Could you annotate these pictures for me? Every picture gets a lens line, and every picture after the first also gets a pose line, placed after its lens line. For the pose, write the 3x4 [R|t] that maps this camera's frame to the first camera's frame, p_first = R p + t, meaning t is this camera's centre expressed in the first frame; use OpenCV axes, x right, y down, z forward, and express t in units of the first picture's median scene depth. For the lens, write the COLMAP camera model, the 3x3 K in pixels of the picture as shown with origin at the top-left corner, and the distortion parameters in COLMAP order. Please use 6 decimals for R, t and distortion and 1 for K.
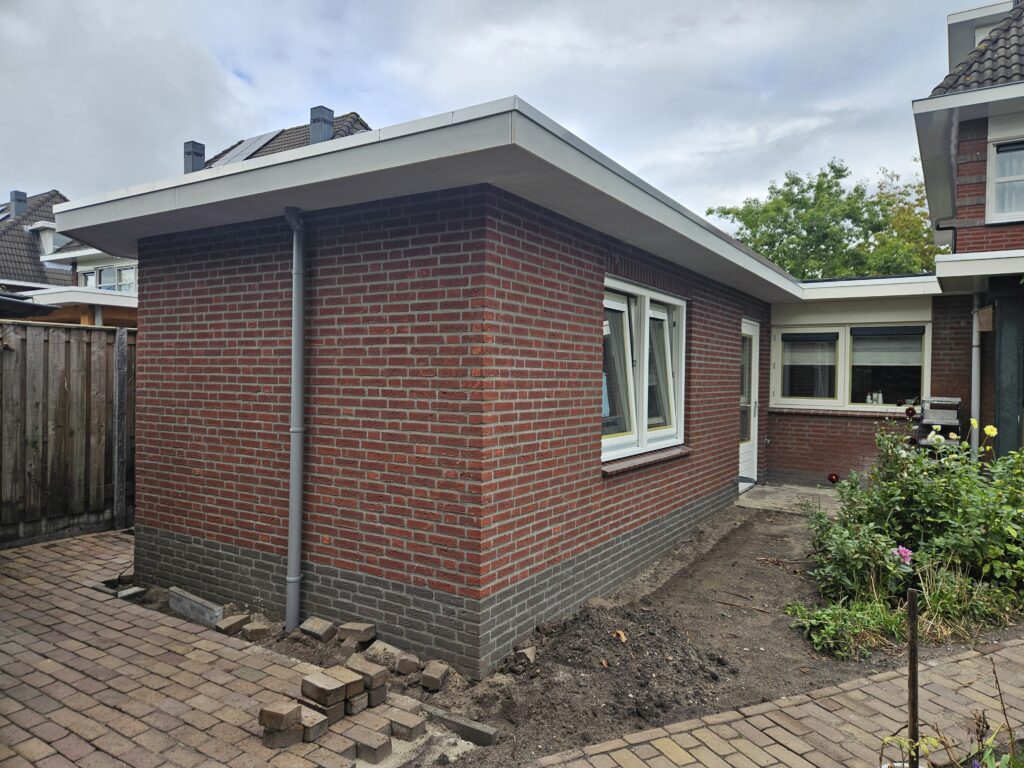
lens RADIAL K [[692.1, 0, 512.0], [0, 692.1, 384.0], [0, 0, 1]] dist [0.062163, -0.046776]
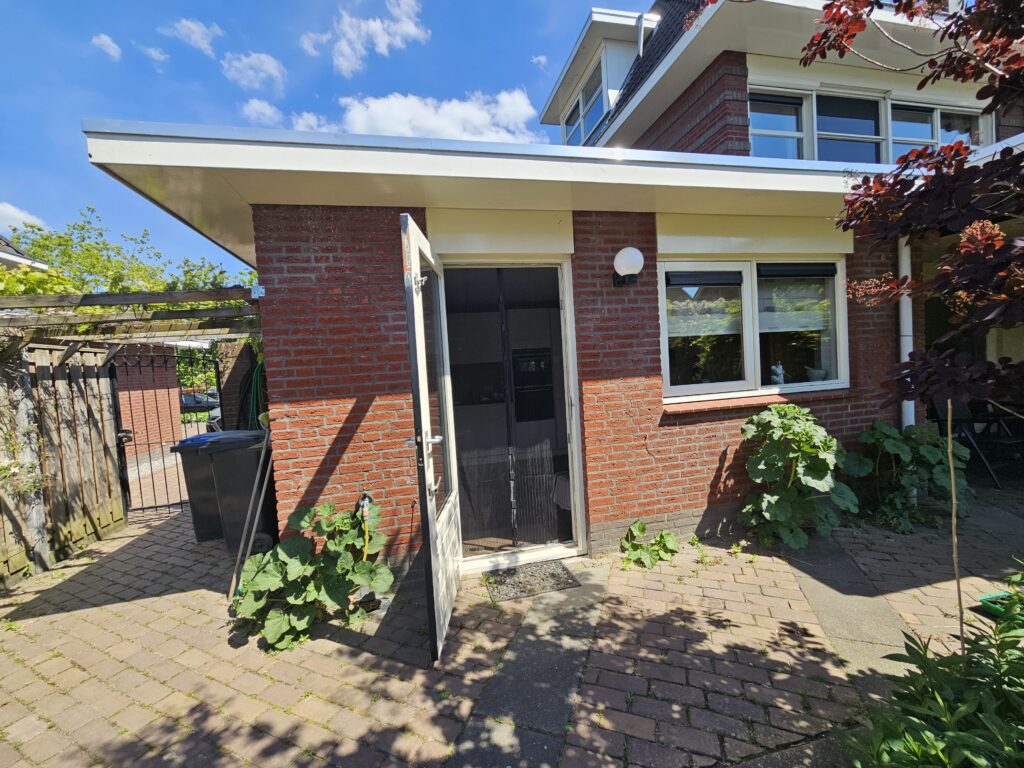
lens RADIAL K [[427.8, 0, 512.0], [0, 427.8, 384.0], [0, 0, 1]] dist [-0.000281, -0.000068]
pose [[0.696788, -0.082196, 0.712552, 0.047753], [0.080387, 0.996103, 0.036297, -0.003707], [-0.712759, 0.031988, 0.700680, 0.939877]]
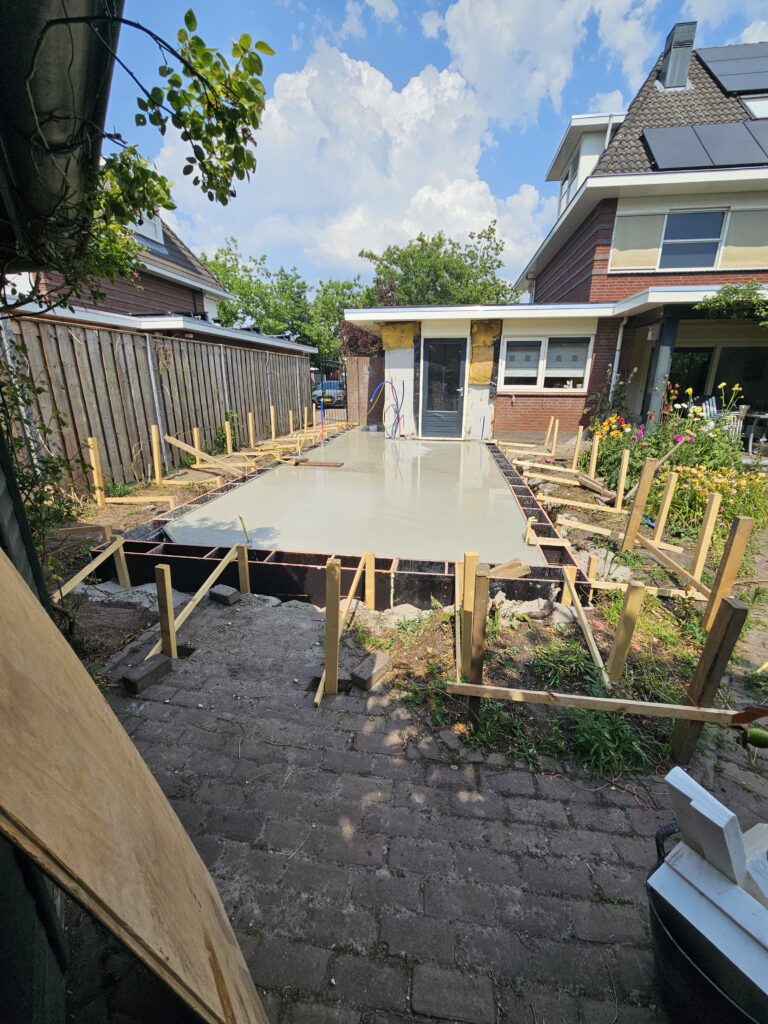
lens RADIAL K [[418.0, 0, 384.0], [0, 418.0, 512.0], [0, 0, 1]] dist [-0.001224, -0.000149]
pose [[0.913918, -0.134068, 0.383119, -0.291238], [0.013898, 0.953659, 0.300568, 0.006526], [-0.405662, -0.269370, 0.873429, 0.228490]]
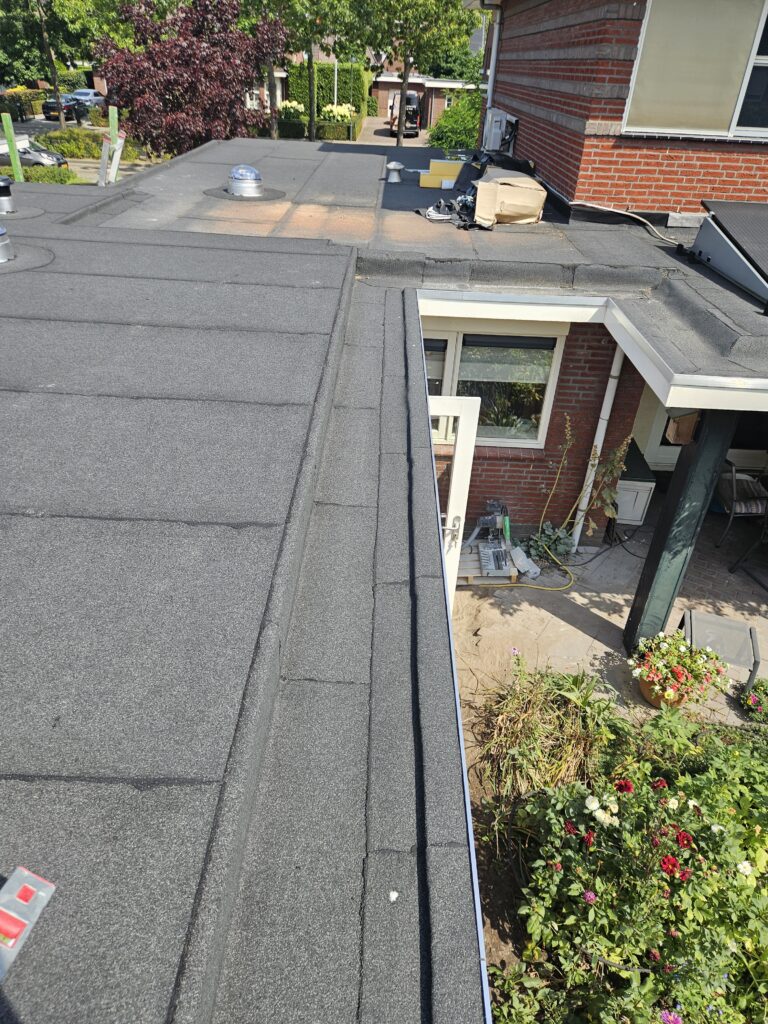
lens RADIAL K [[692.1, 0, 373.2], [0, 692.1, 493.6], [0, 0, 1]] dist [0.062163, -0.046776]
pose [[0.861149, -0.252148, 0.441411, 0.075528], [-0.021825, 0.849178, 0.527655, -0.318758], [-0.507883, -0.464024, 0.725766, 0.510633]]
